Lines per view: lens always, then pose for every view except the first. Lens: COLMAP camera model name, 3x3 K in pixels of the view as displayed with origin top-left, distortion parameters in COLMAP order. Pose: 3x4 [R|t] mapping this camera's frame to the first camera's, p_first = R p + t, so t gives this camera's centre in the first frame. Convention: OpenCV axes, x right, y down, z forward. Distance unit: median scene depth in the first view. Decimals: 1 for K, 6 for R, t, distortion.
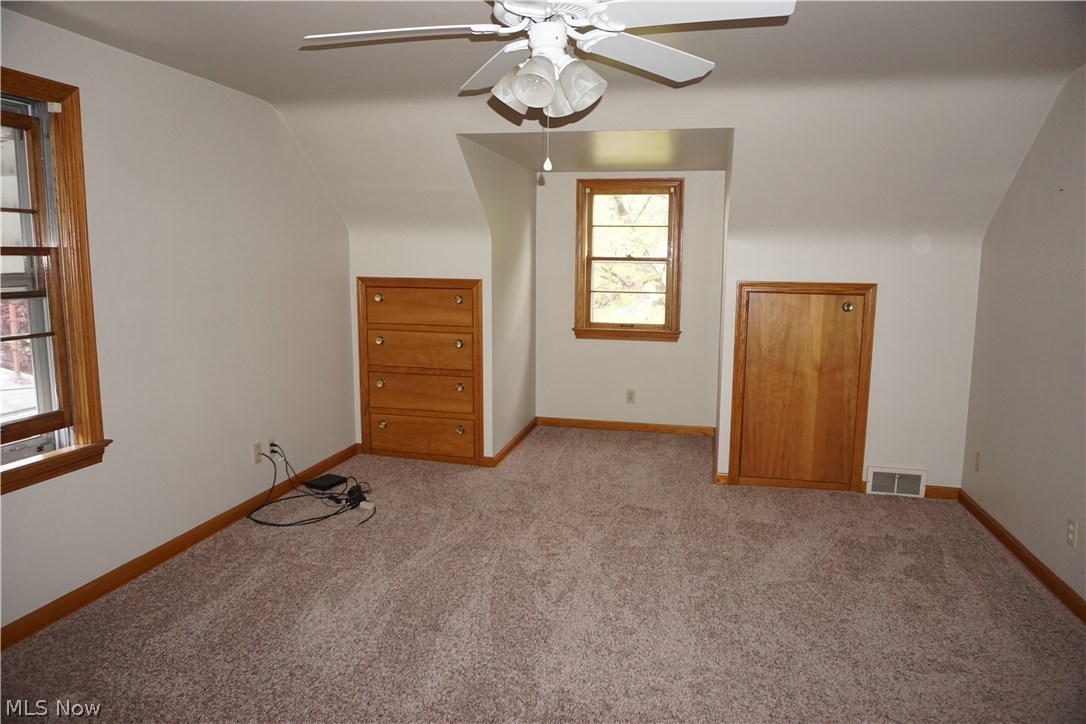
lens RADIAL K [[720.3, 0, 543.0], [0, 720.3, 362.0], [0, 0, 1]] dist [-0.063355, 0.007991]
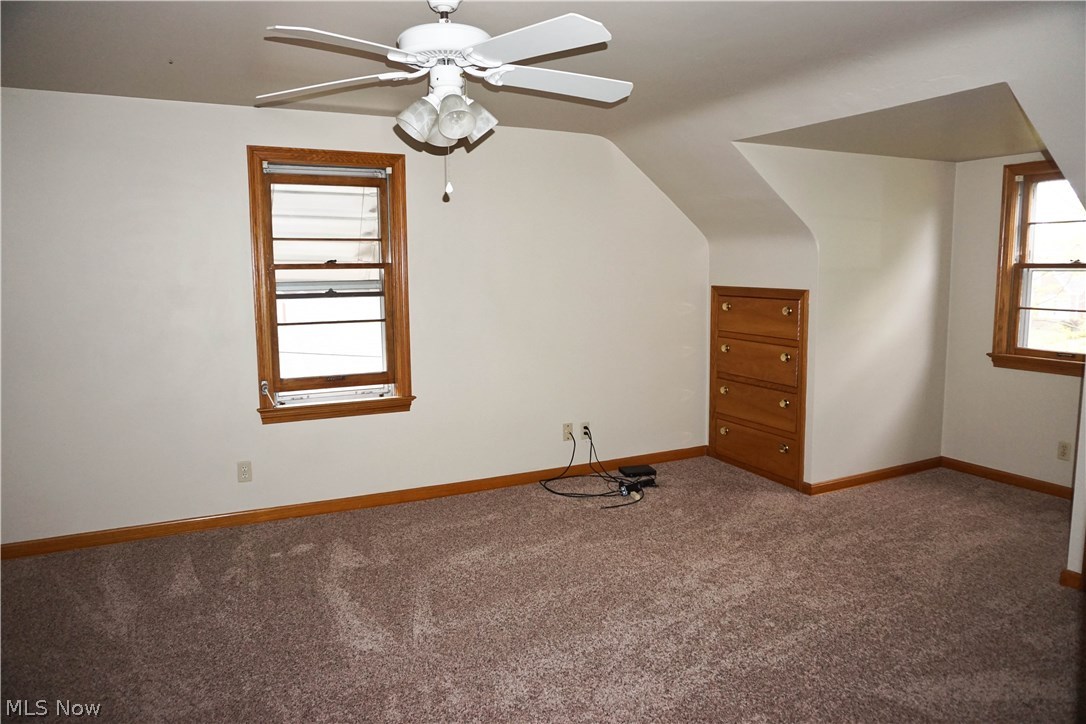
lens RADIAL K [[720.3, 0, 543.0], [0, 720.3, 362.0], [0, 0, 1]] dist [-0.063355, 0.007991]
pose [[0.635161, 0.085185, -0.767668, 0.418494], [-0.095261, 0.994951, 0.031587, -0.019131], [0.766483, 0.053066, 0.640069, 0.161483]]
